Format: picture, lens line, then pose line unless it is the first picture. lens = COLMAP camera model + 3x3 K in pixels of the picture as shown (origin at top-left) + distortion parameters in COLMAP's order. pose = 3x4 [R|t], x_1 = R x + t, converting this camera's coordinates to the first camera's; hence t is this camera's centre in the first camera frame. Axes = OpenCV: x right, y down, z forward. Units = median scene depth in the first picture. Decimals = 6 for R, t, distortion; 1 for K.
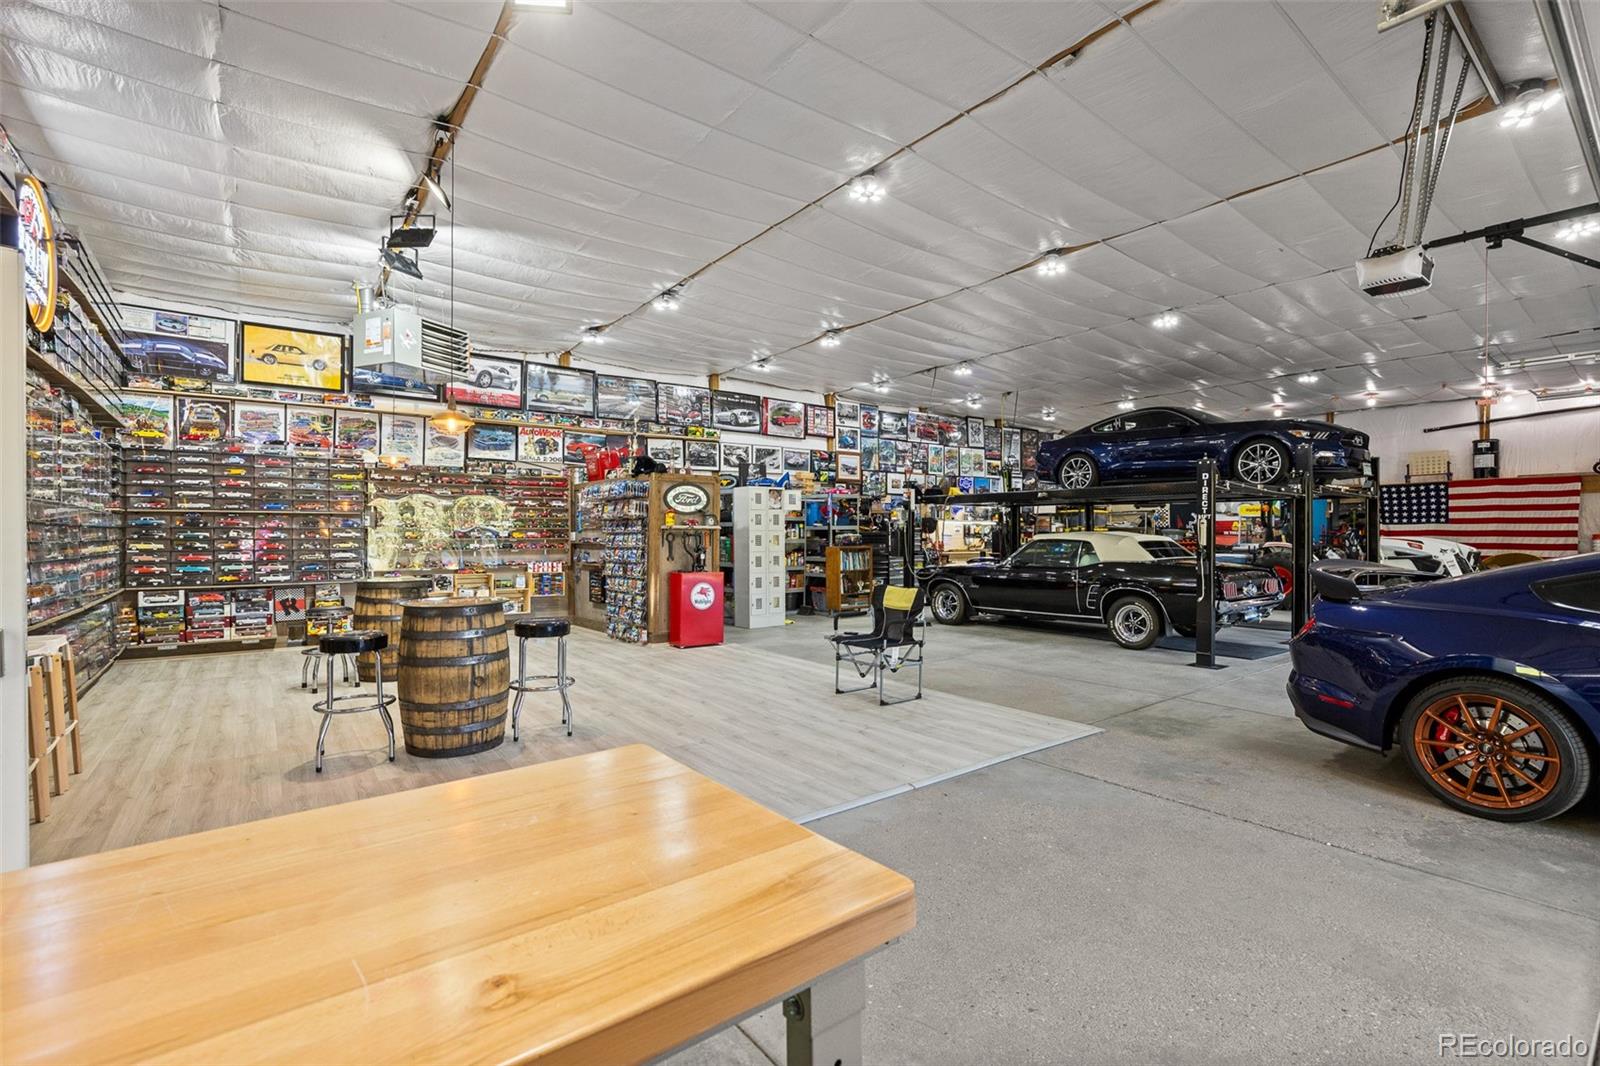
lens RADIAL K [[734.2, 0, 799.4], [0, 734.2, 534.6], [0, 0, 1]] dist [-0.021288, 0.006732]
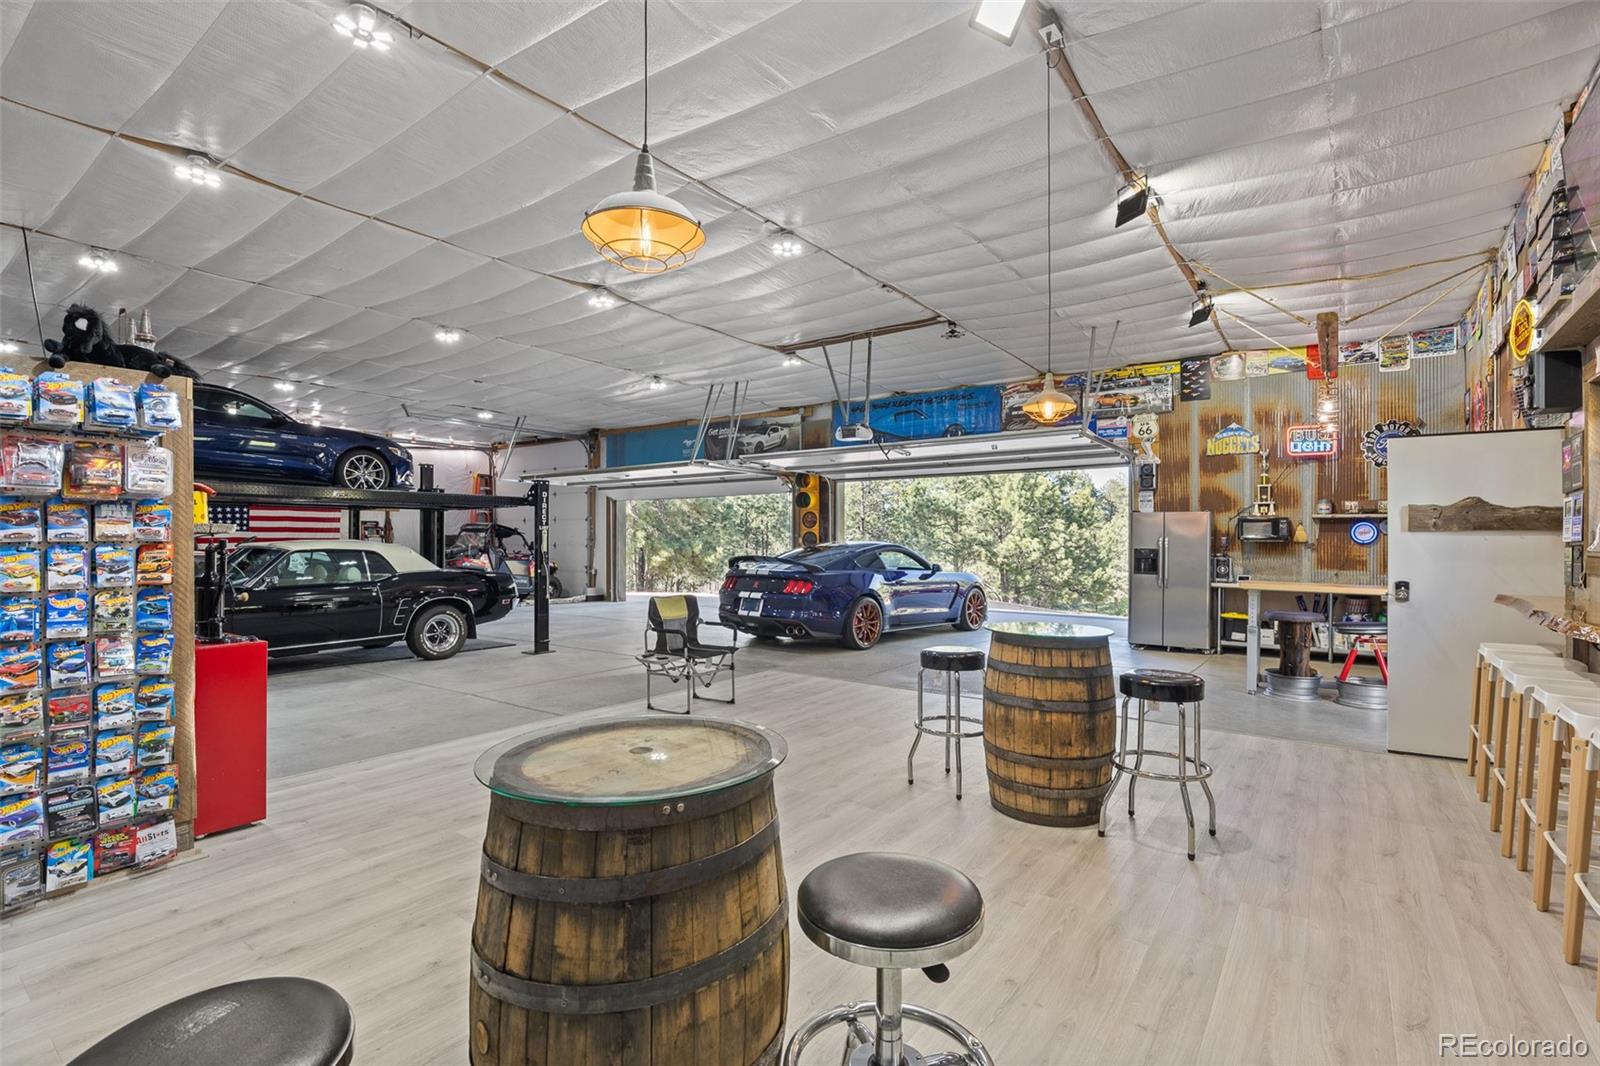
lens RADIAL K [[734.2, 0, 799.5], [0, 734.2, 534.8], [0, 0, 1]] dist [-0.021288, 0.006732]
pose [[-0.290608, 0.002964, 0.956838, -0.639553], [0.003076, 0.999993, -0.002164, -0.008285], [-0.956837, 0.002314, -0.290615, 0.819466]]
